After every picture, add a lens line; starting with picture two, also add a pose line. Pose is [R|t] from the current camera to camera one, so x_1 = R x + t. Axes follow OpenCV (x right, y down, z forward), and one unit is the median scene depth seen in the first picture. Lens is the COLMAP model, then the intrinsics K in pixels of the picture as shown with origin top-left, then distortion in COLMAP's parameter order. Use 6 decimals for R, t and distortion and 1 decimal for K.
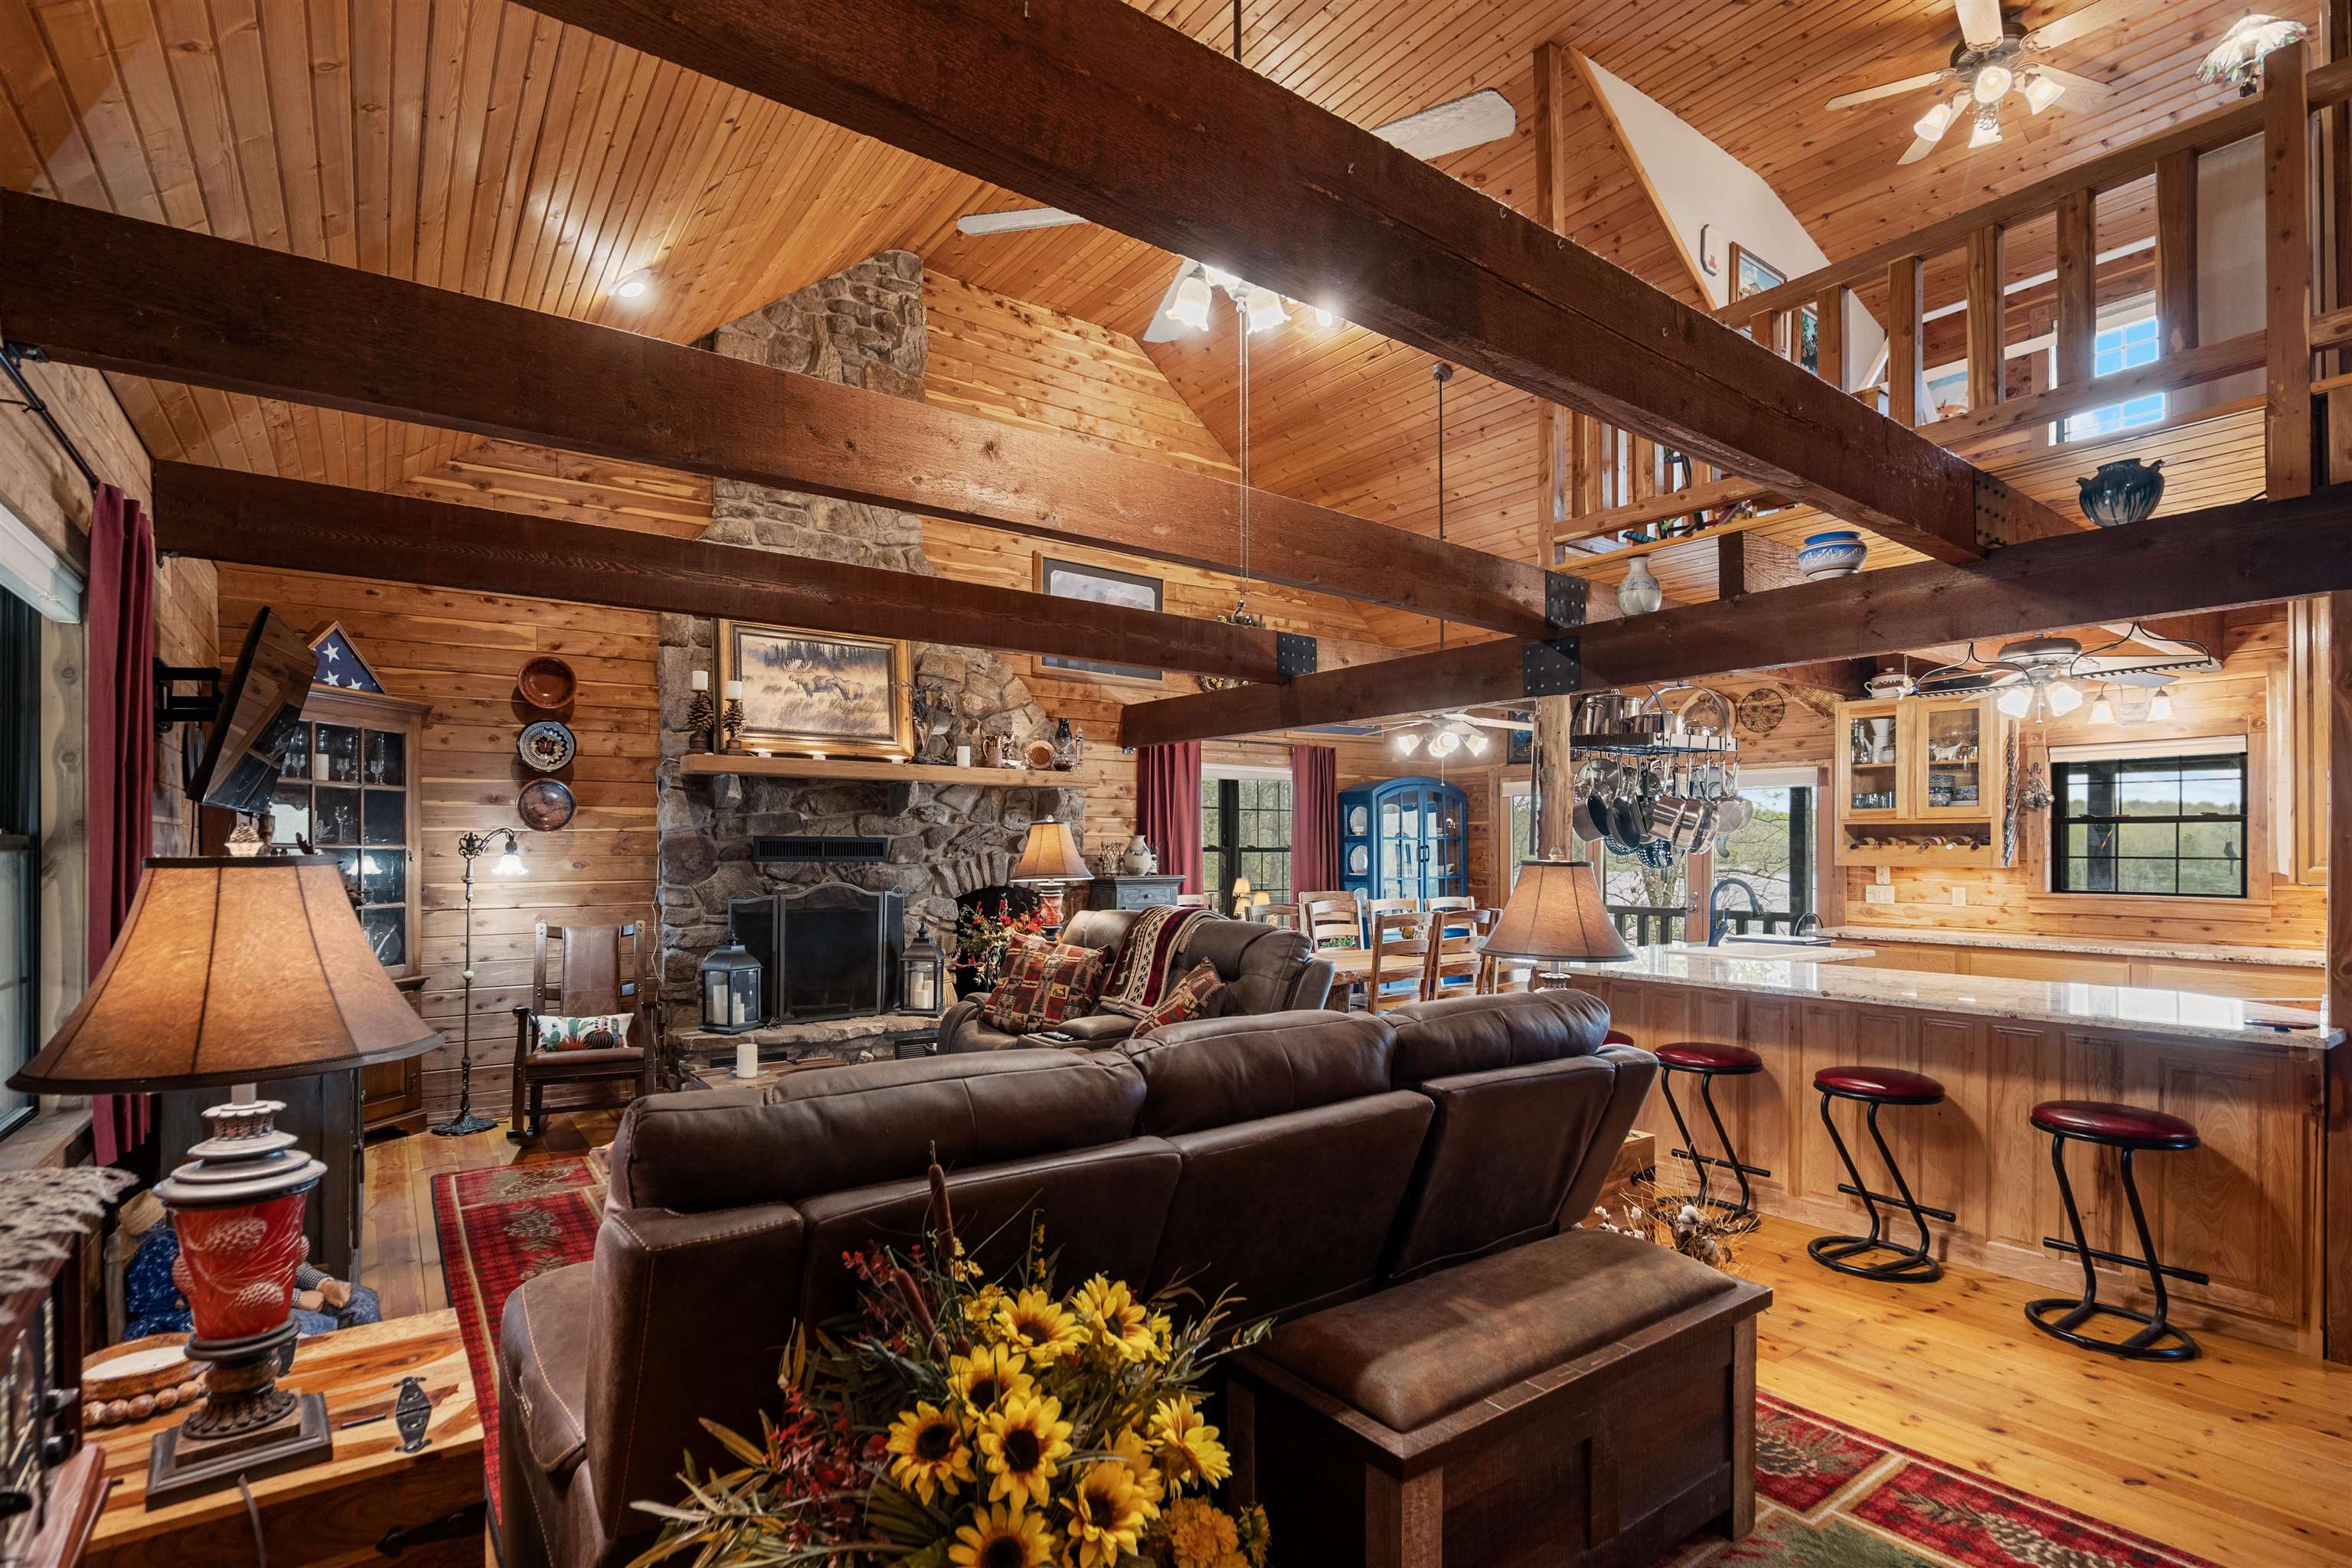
lens RADIAL K [[1122.1, 0, 1175.5], [0, 1122.1, 841.8], [0, 0, 1]] dist [-0.023506, 0.008088]
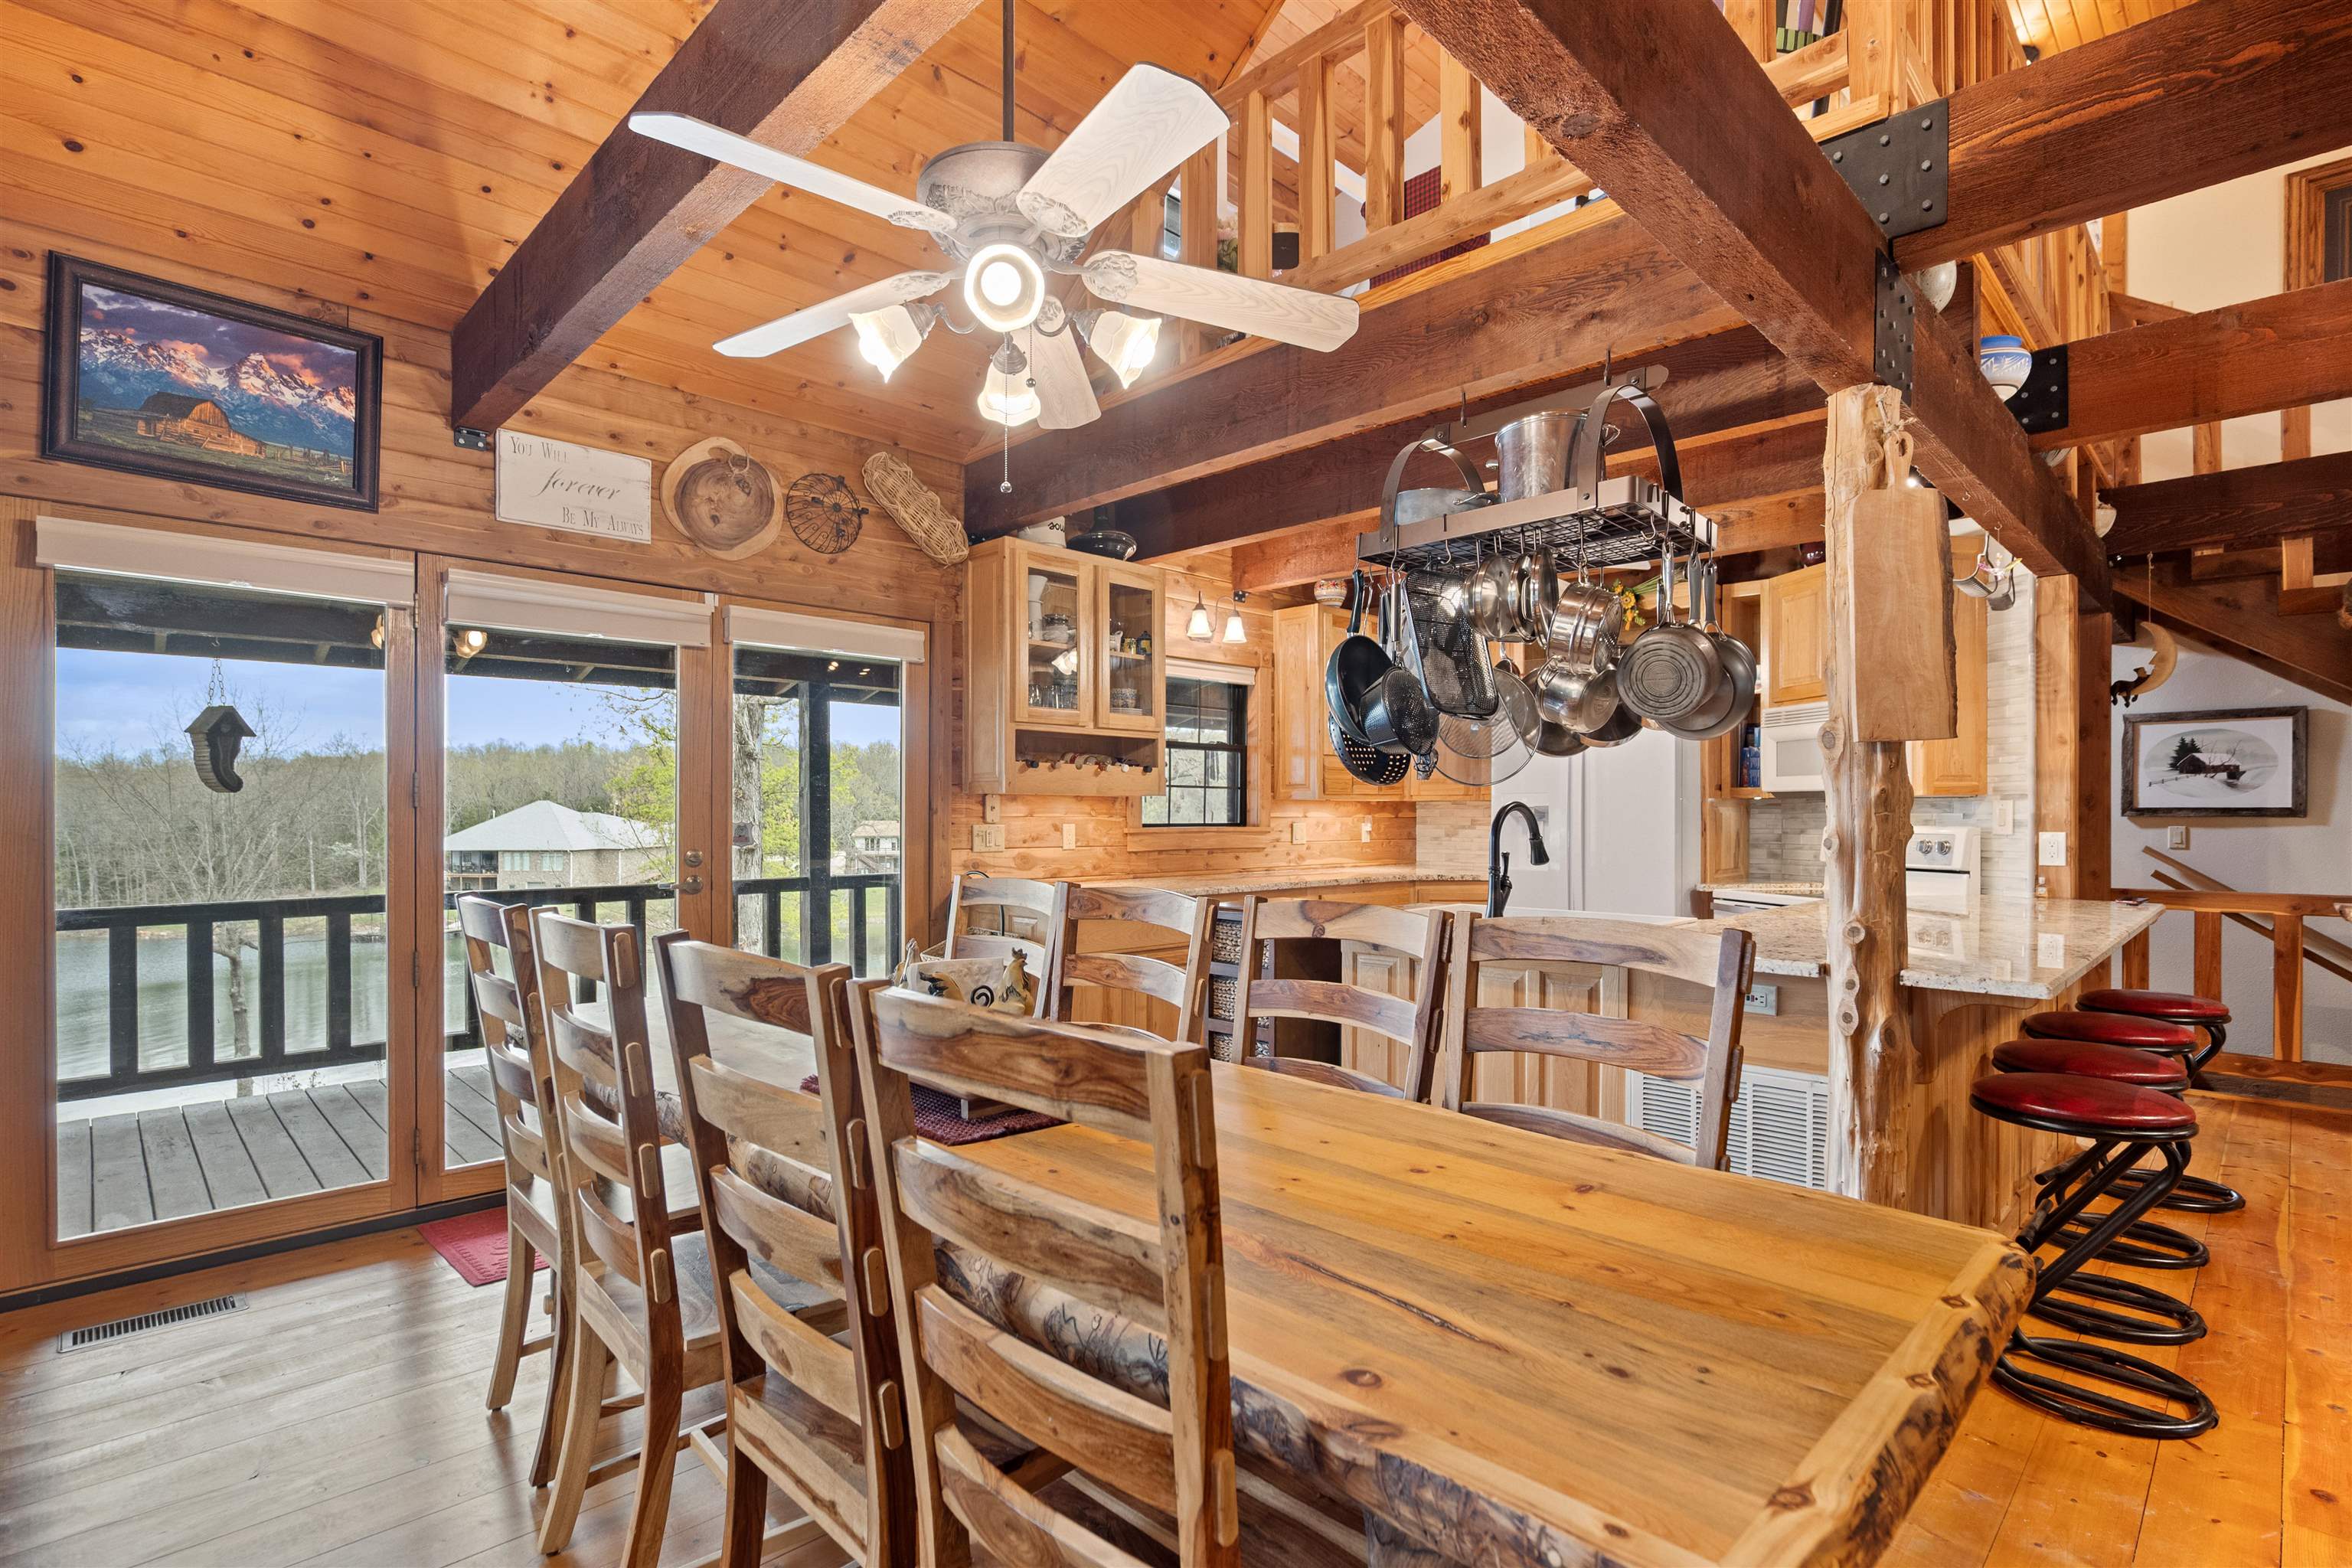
lens RADIAL K [[1129.3, 0, 1179.3], [0, 1129.3, 815.4], [0, 0, 1]] dist [-0.003208, -0.000782]
pose [[-0.158375, -0.006886, 0.987355, -0.060307], [-0.007293, 0.999957, 0.005804, 0.031570], [-0.987352, -0.006281, -0.158418, 1.090176]]
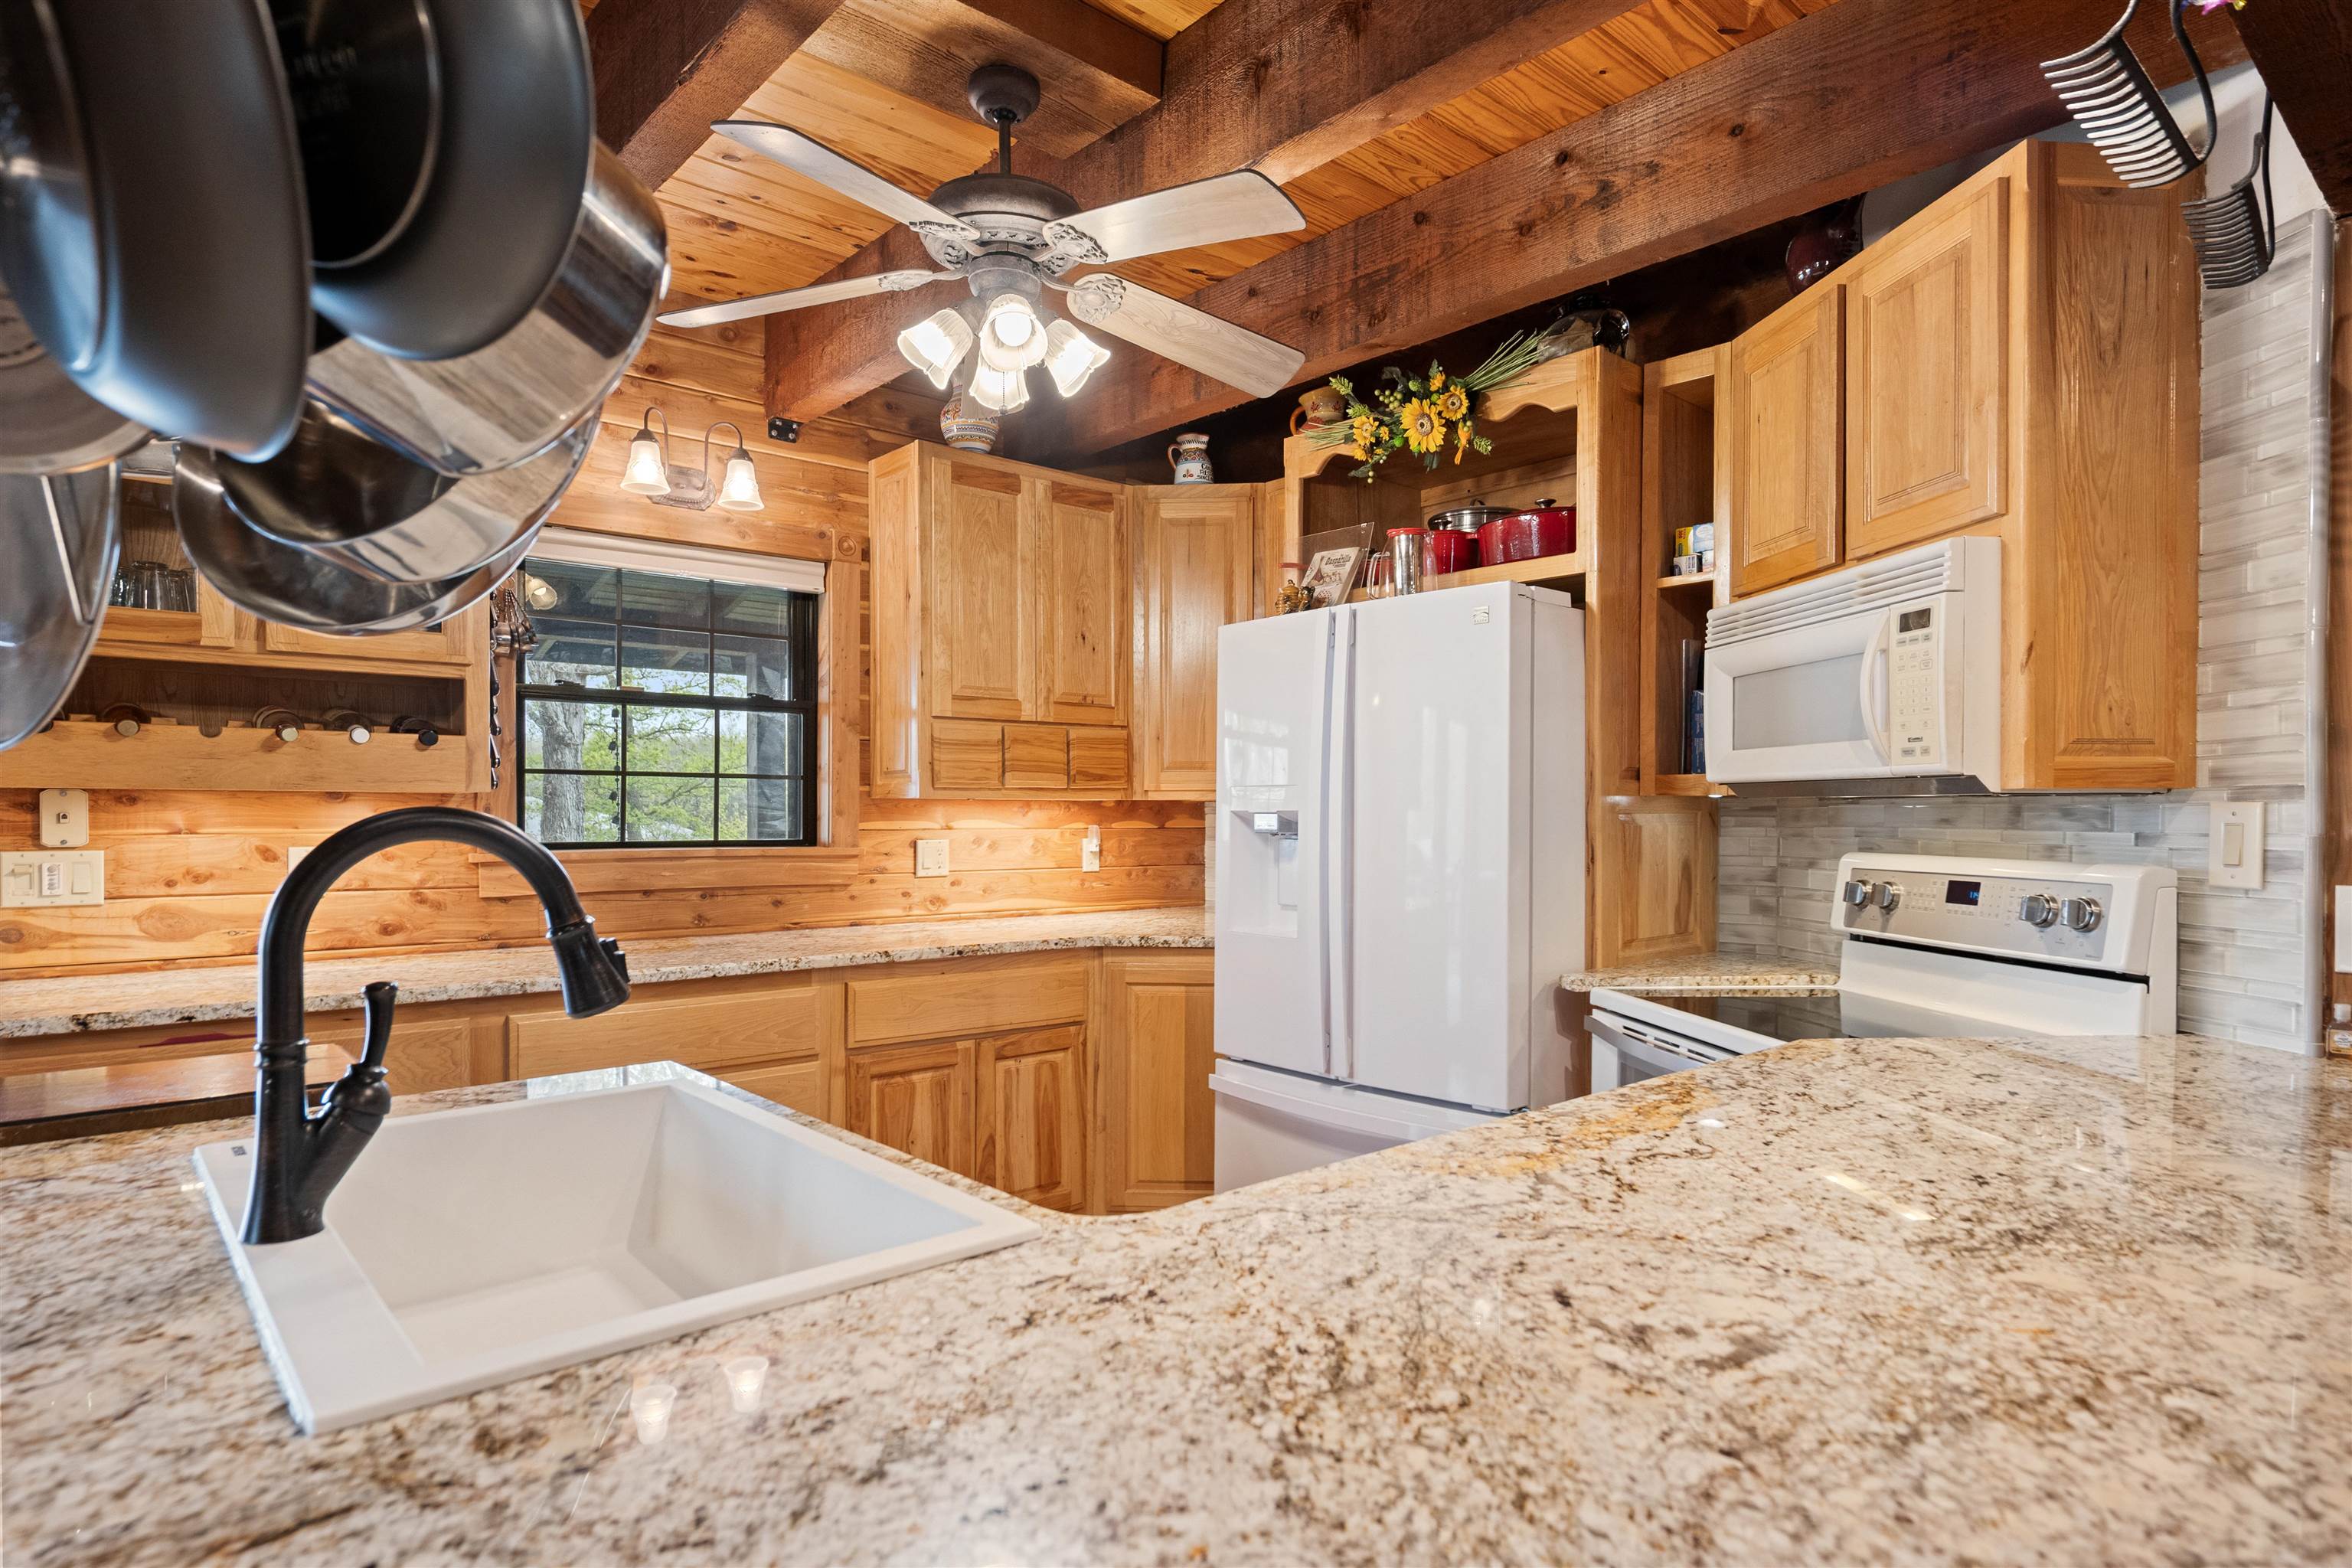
lens RADIAL K [[1281.5, 0, 1172.0], [0, 1281.5, 827.6], [0, 0, 1]] dist [0.003717, -0.000038]
pose [[-0.090316, -0.016331, 0.995779, 0.248166], [-0.008343, 0.999843, 0.015641, 0.026329], [-0.995878, -0.006896, -0.090438, 0.774334]]
